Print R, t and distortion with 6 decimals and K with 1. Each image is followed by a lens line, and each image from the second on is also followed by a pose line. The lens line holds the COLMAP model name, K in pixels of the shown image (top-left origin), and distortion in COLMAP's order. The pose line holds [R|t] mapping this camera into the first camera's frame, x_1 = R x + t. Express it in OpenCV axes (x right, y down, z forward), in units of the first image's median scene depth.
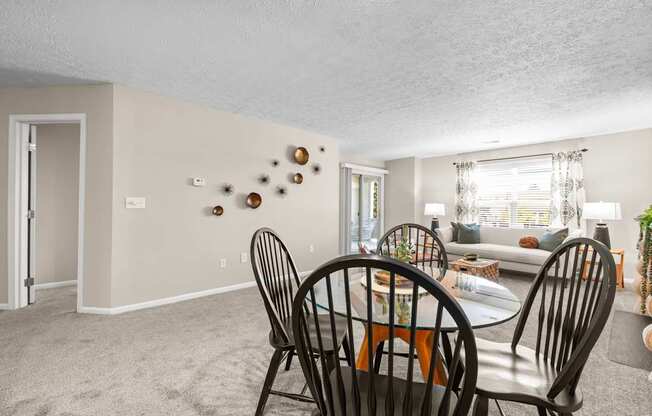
lens RADIAL K [[278.1, 0, 324.8], [0, 278.1, 206.7], [0, 0, 1]] dist [-0.001699, -0.000099]
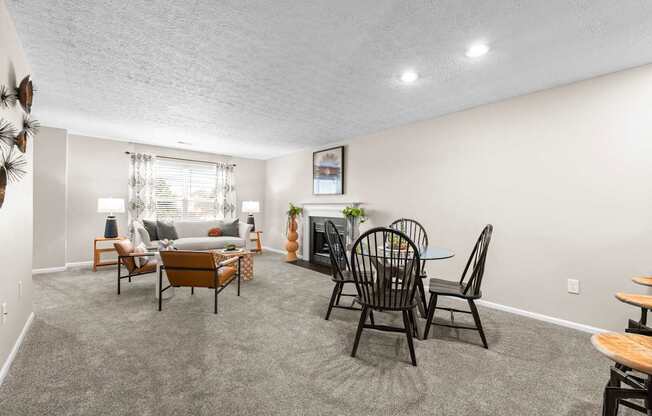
lens RADIAL K [[278.1, 0, 324.8], [0, 278.1, 206.7], [0, 0, 1]] dist [-0.001699, -0.000099]
pose [[0.033583, -0.007007, 0.999411, -0.480710], [-0.017470, 0.999819, 0.007597, -0.004232], [-0.999283, -0.017715, 0.033454, 0.441031]]
